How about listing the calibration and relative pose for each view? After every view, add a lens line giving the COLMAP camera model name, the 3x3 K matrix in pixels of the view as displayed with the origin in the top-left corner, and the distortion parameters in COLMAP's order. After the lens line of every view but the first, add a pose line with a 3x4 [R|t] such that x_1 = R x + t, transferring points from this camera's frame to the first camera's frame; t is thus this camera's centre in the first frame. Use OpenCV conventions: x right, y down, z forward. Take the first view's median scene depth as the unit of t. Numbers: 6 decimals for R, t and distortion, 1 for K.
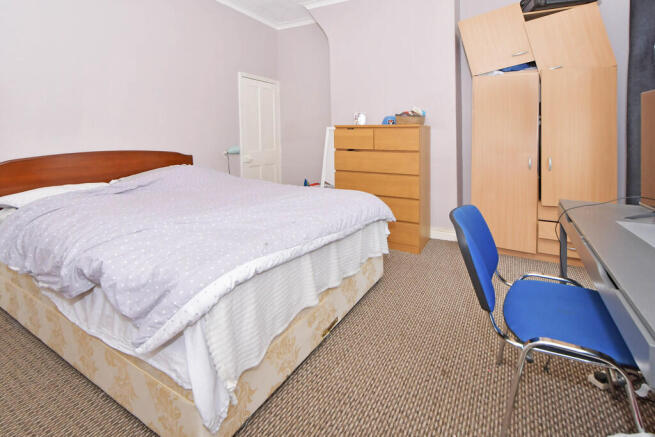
lens RADIAL K [[308.1, 0, 327.5], [0, 308.1, 218.5], [0, 0, 1]] dist [-0.000893, -0.000372]
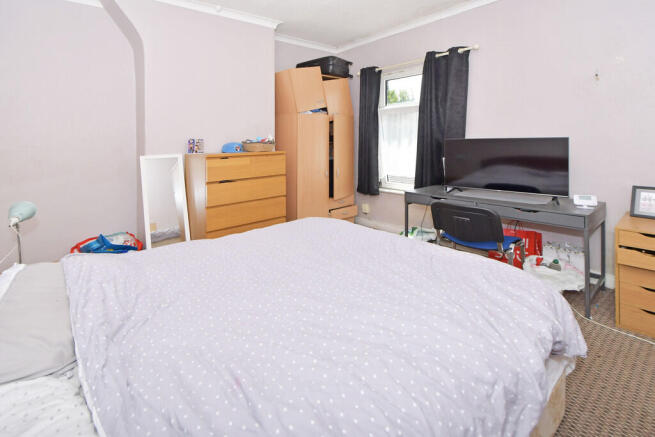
lens RADIAL K [[308.1, 0, 327.5], [0, 308.1, 218.5], [0, 0, 1]] dist [-0.000893, -0.000372]
pose [[0.320291, -0.227708, 0.919545, -0.729503], [0.296884, 0.945909, 0.130827, -0.170052], [-0.899596, 0.231095, 0.370569, 0.494480]]
